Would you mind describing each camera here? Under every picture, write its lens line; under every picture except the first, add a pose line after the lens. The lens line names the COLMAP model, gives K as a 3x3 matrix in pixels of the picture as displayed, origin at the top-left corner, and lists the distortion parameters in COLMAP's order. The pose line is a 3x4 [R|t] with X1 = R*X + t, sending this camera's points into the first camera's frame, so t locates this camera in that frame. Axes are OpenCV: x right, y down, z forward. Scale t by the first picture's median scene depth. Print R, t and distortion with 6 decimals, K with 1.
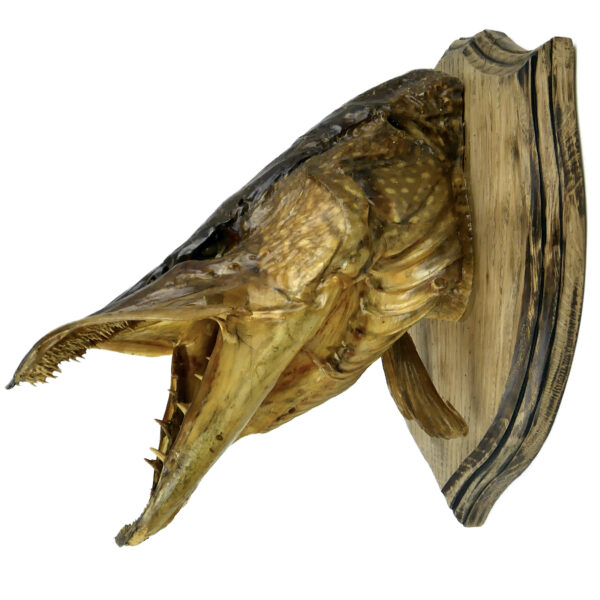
lens RADIAL K [[1023.7, 0, 300.0], [0, 1023.7, 300.0], [0, 0, 1]] dist [-0.007801, 0.096621]
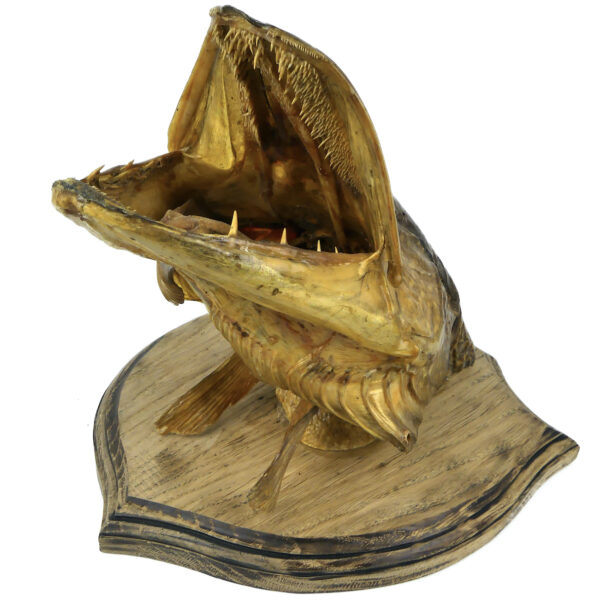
lens RADIAL K [[981.0, 0, 300.0], [0, 981.0, 300.0], [0, 0, 1]] dist [-0.014485, -0.027944]
pose [[0.124188, 0.922105, 0.366468, -0.358447], [-0.786380, 0.316698, -0.530386, 0.537610], [-0.605132, -0.222316, 0.764455, 0.347323]]
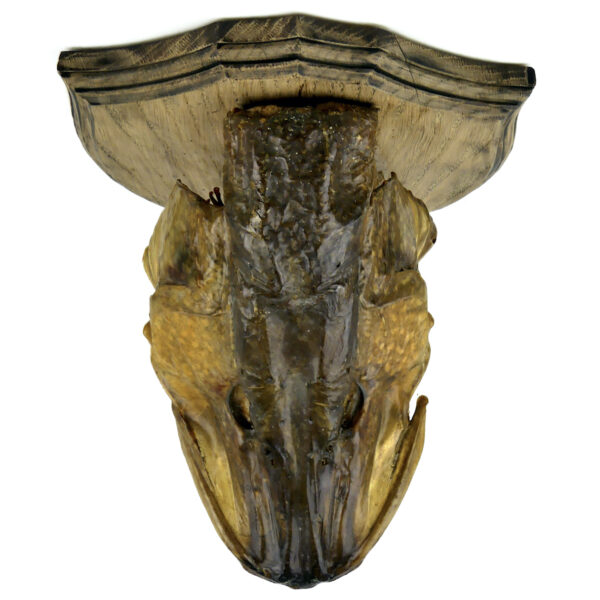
lens RADIAL K [[981.0, 0, 300.0], [0, 981.0, 300.0], [0, 0, 1]] dist [-0.014485, -0.027944]
pose [[0.258693, -0.938327, 0.229393, -0.242190], [-0.097635, 0.210861, 0.972628, -1.125411], [-0.961013, -0.274009, -0.037065, 1.170030]]
